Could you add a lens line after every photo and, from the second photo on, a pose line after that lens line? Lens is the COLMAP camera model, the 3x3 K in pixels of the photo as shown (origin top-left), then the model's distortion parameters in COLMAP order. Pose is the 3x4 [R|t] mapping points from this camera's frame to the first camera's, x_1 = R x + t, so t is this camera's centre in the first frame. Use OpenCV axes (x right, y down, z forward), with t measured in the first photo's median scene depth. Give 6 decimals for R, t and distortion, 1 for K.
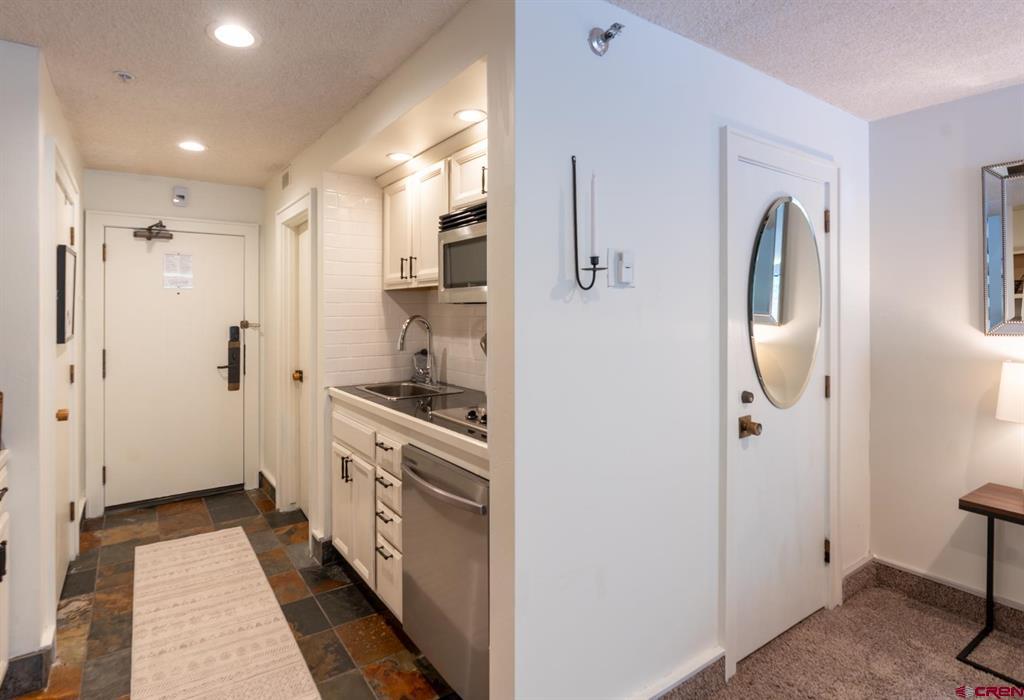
lens RADIAL K [[553.6, 0, 466.7], [0, 553.6, 305.7], [0, 0, 1]] dist [-0.015702, 0.004141]
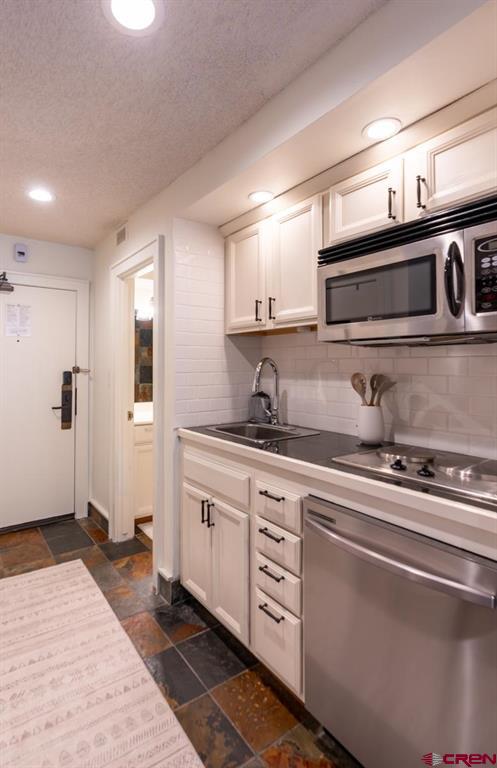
lens RADIAL K [[388.1, 0, 204.1], [0, 388.1, 359.4], [0, 0, 1]] dist [-0.014082, 0.004946]
pose [[0.999718, 0.004175, 0.023360, -0.224396], [-0.003871, 0.999908, -0.013035, 0.030438], [-0.023412, 0.012941, 0.999642, 0.291312]]
